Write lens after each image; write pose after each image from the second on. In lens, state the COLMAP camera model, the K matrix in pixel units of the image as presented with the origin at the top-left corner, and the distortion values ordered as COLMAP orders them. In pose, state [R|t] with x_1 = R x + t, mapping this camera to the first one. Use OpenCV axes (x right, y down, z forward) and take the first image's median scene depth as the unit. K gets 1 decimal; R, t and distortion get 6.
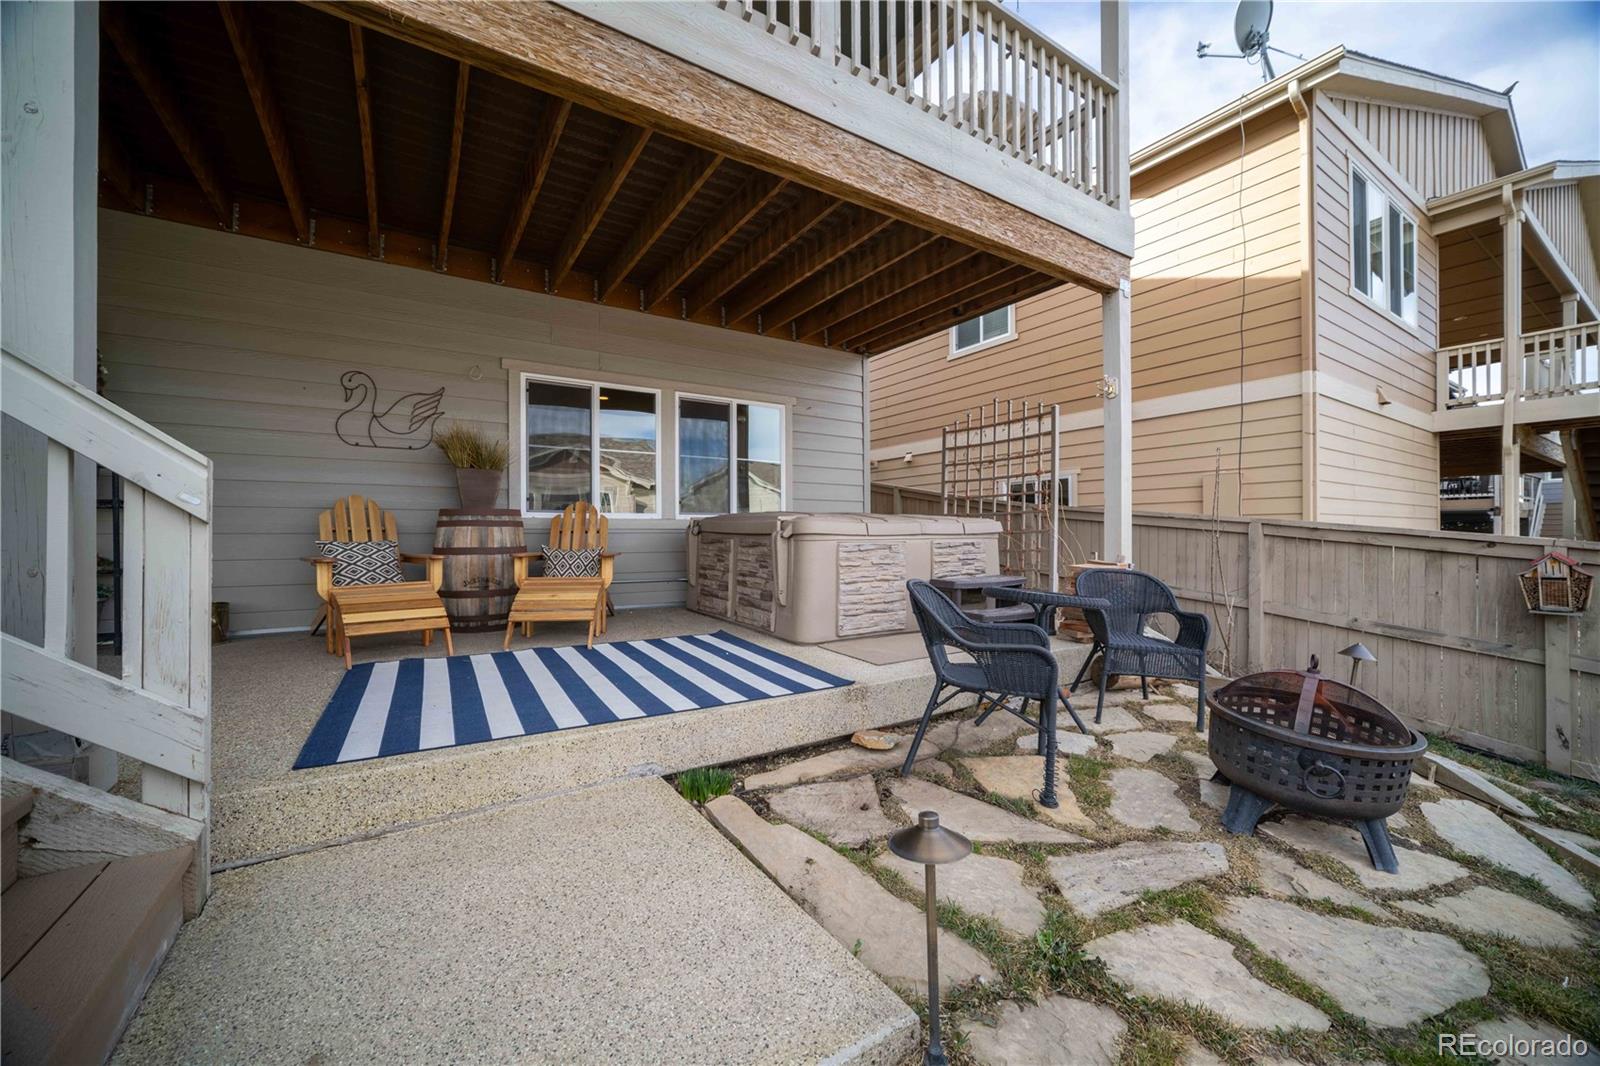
lens RADIAL K [[606.0, 0, 793.8], [0, 606.0, 528.3], [0, 0, 1]] dist [0.001314, 0.000304]
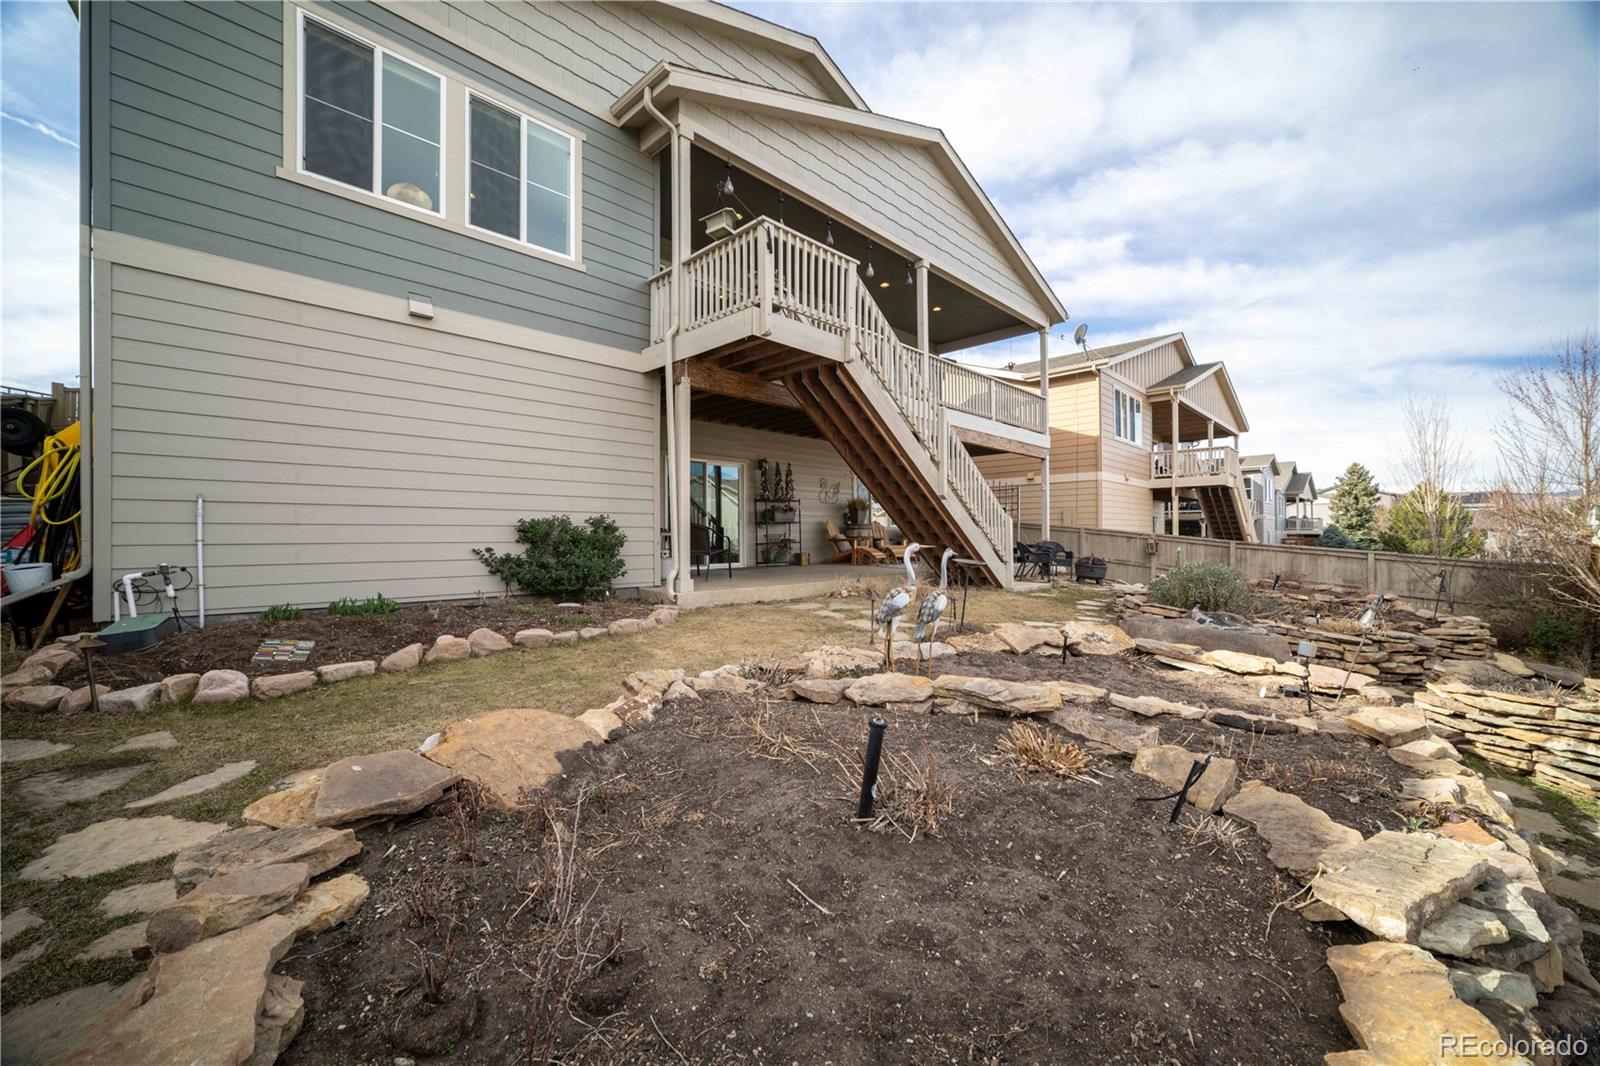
lens RADIAL K [[606.0, 0, 802.4], [0, 606.0, 532.0], [0, 0, 1]] dist [0.001314, 0.000304]
pose [[0.976653, -0.004642, 0.214772, -0.938744], [0.005421, 0.999981, -0.003040, 0.007505], [-0.214754, 0.004133, 0.976659, -1.239800]]
